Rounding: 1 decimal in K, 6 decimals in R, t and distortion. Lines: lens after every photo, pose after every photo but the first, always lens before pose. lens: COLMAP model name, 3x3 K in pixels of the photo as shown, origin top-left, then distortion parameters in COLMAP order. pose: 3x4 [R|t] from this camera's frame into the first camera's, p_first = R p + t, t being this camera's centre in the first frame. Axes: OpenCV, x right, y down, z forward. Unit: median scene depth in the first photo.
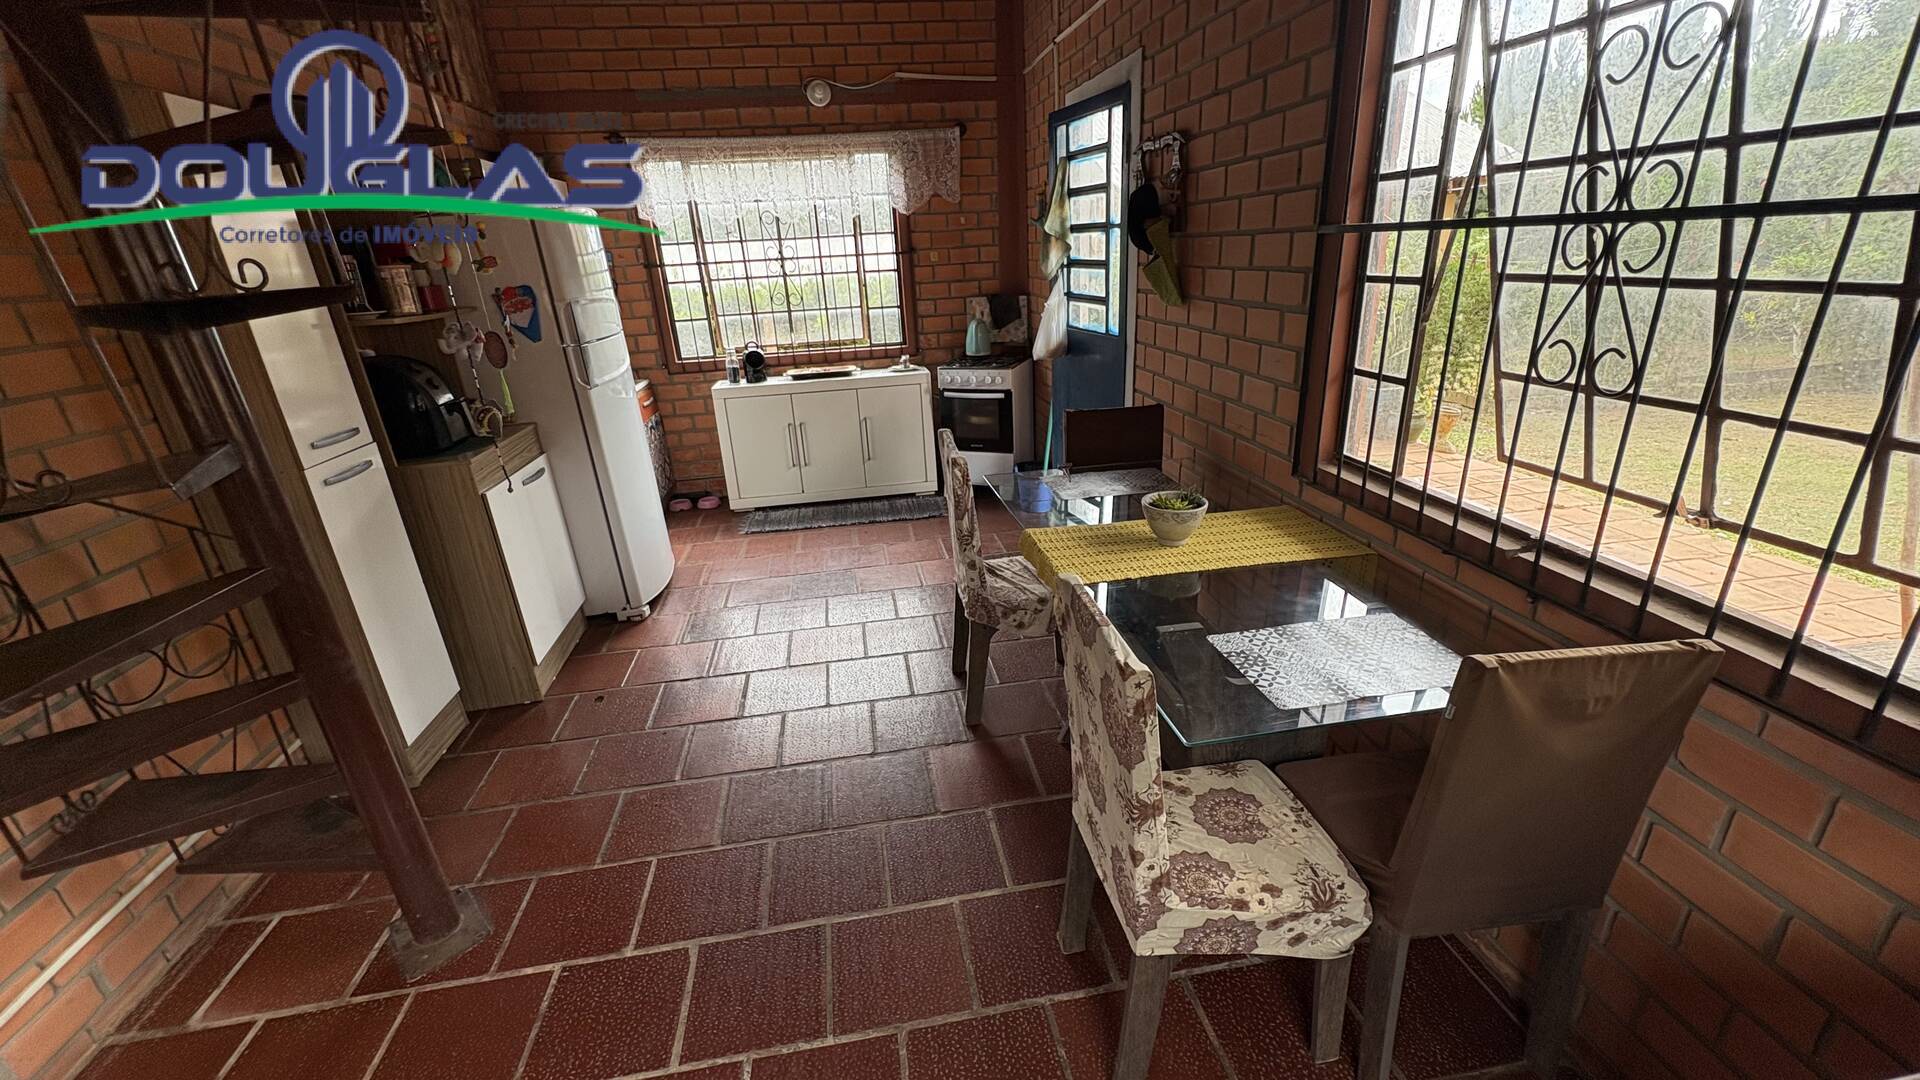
lens RADIAL K [[764.4, 0, 961.7], [0, 764.4, 545.3], [0, 0, 1]] dist [0.002385, -0.000556]
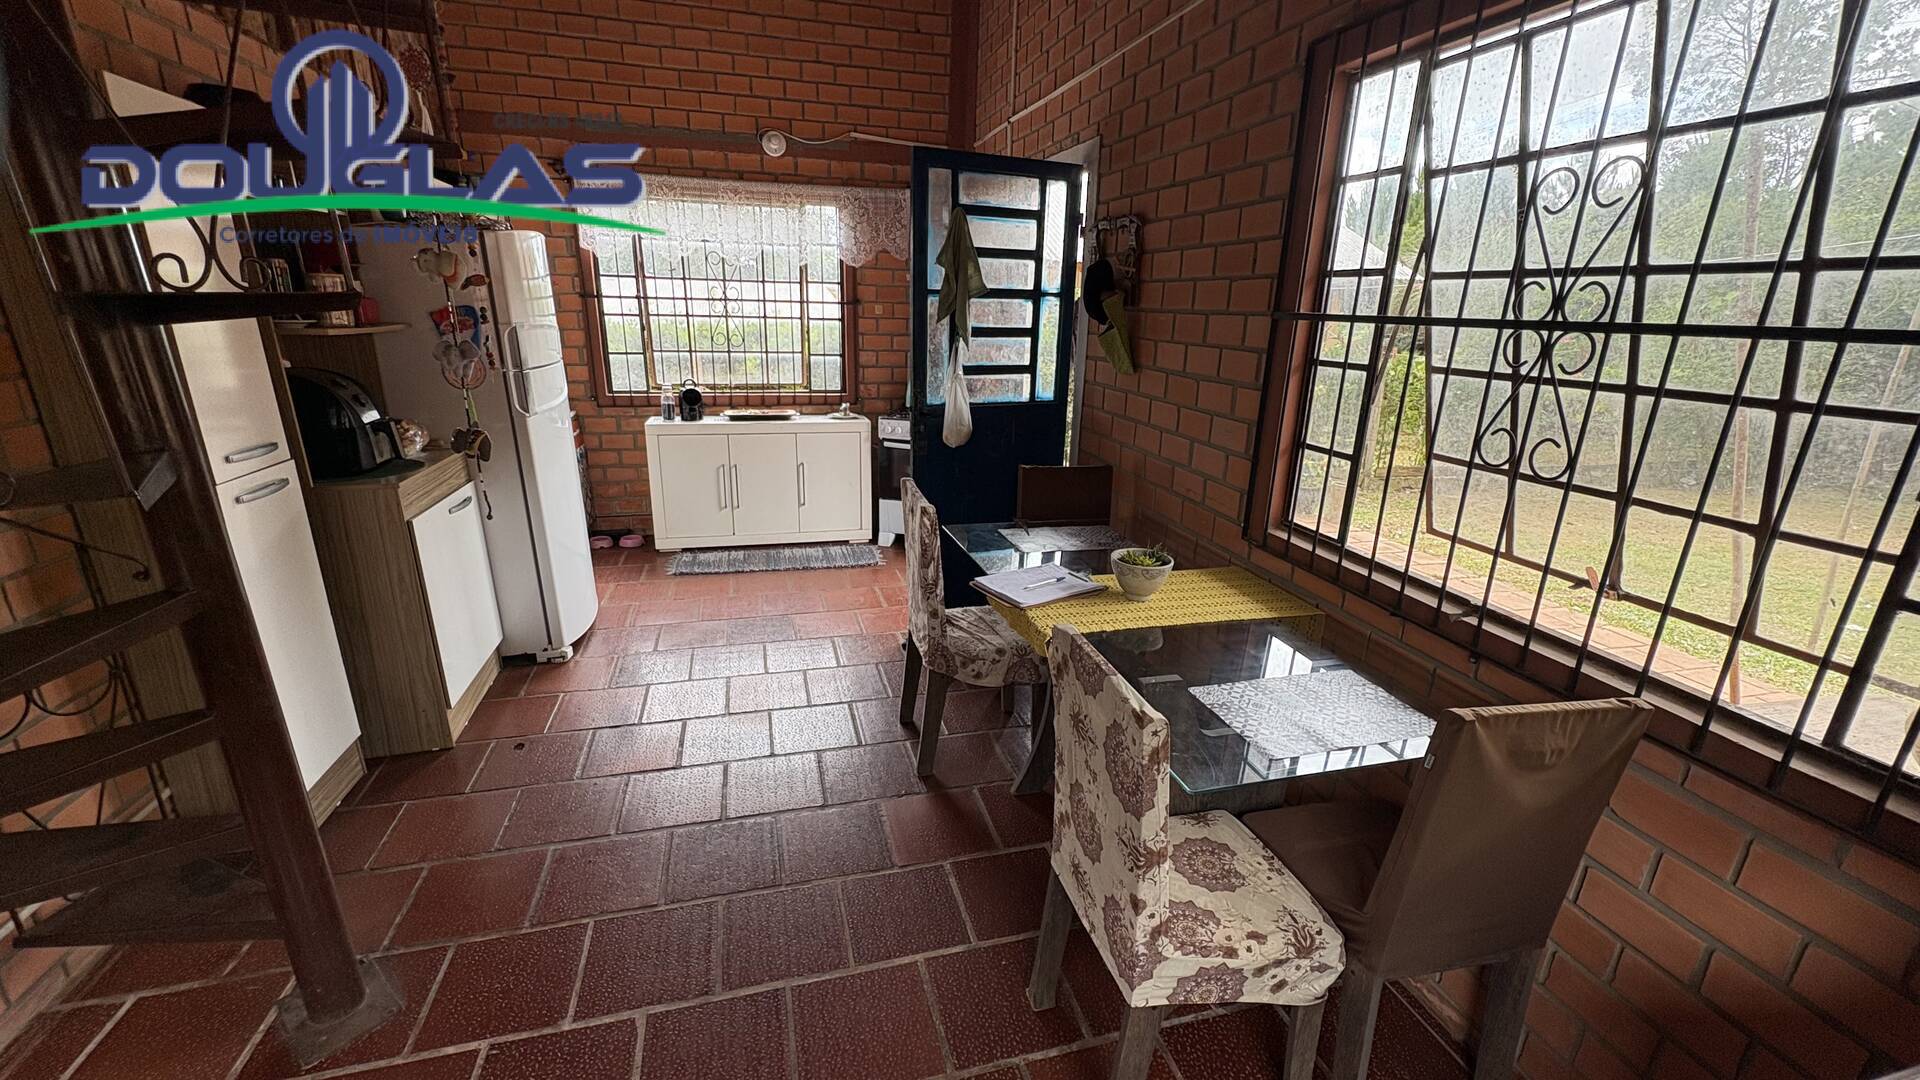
lens RADIAL K [[764.4, 0, 962.0], [0, 764.4, 545.4], [0, 0, 1]] dist [0.002385, -0.000556]
pose [[0.991608, 0.042000, 0.122266, -0.090648], [-0.033695, 0.997032, -0.069219, 0.005603], [-0.124810, 0.064518, 0.990081, -0.004102]]
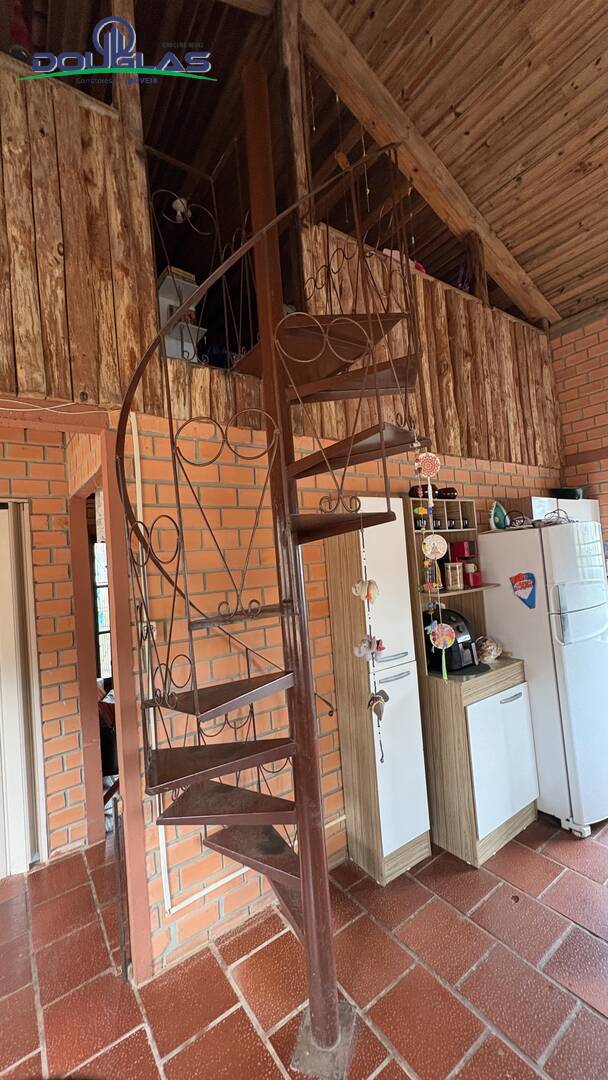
lens RADIAL K [[430.0, 0, 300.2], [0, 430.0, 542.3], [0, 0, 1]] dist [0.002385, -0.000556]
pose [[0.438139, -0.012582, -0.898819, 0.006527], [-0.282496, 0.947315, -0.150966, -0.196233], [0.853364, 0.320057, 0.411501, 0.329534]]
